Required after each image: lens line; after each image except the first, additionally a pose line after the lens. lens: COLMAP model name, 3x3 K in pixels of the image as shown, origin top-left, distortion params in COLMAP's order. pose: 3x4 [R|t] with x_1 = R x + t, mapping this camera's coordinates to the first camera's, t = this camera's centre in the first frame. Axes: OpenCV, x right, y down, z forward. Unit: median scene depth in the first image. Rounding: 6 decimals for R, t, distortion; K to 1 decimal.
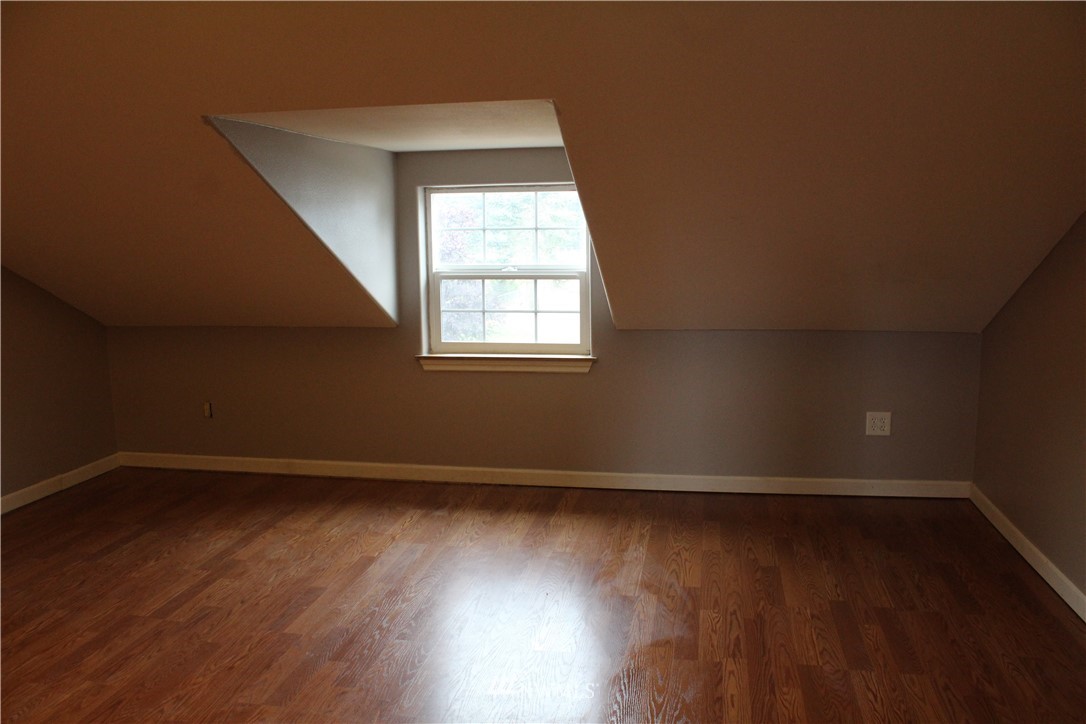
lens RADIAL K [[907.5, 0, 546.5], [0, 907.5, 348.5], [0, 0, 1]] dist [-0.162438, 0.132360]
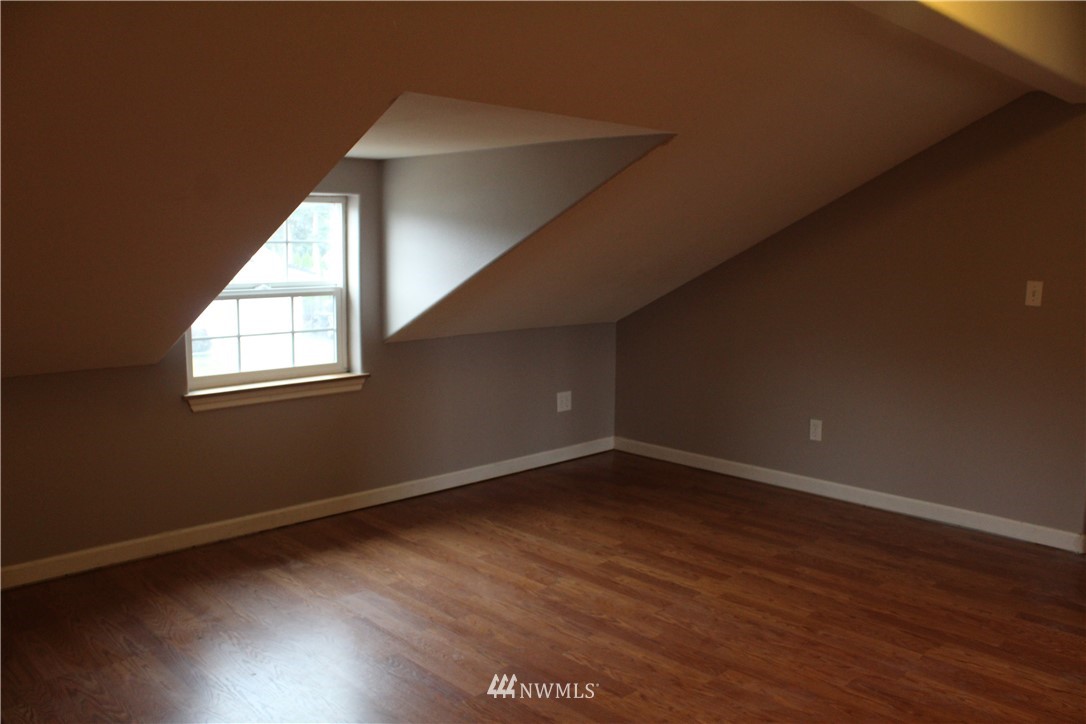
lens RADIAL K [[907.5, 0, 546.5], [0, 907.5, 348.5], [0, 0, 1]] dist [-0.162438, 0.132360]
pose [[0.575397, -0.081271, 0.813827, -0.727428], [0.096619, 0.994837, 0.031035, -0.033258], [-0.812148, 0.060774, 0.580278, 0.315775]]
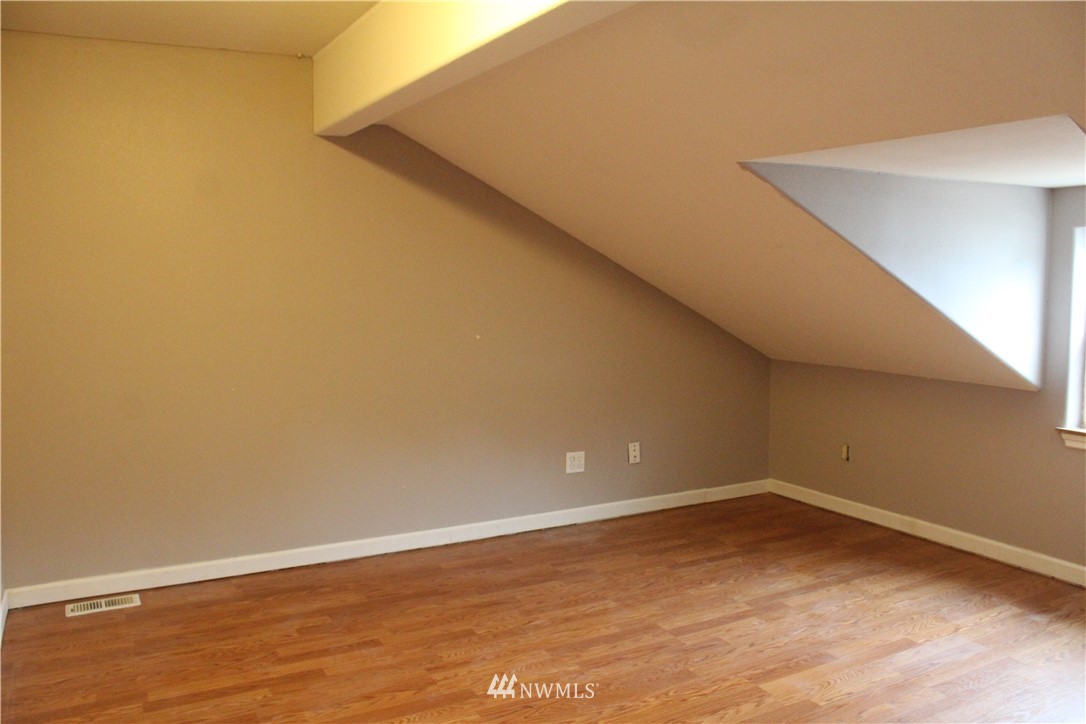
lens RADIAL K [[907.5, 0, 546.5], [0, 907.5, 348.5], [0, 0, 1]] dist [-0.162438, 0.132360]
pose [[0.629459, 0.081458, -0.772752, 0.212880], [-0.112423, 0.993573, 0.013159, -0.027006], [0.768858, 0.078592, 0.634571, 0.133396]]
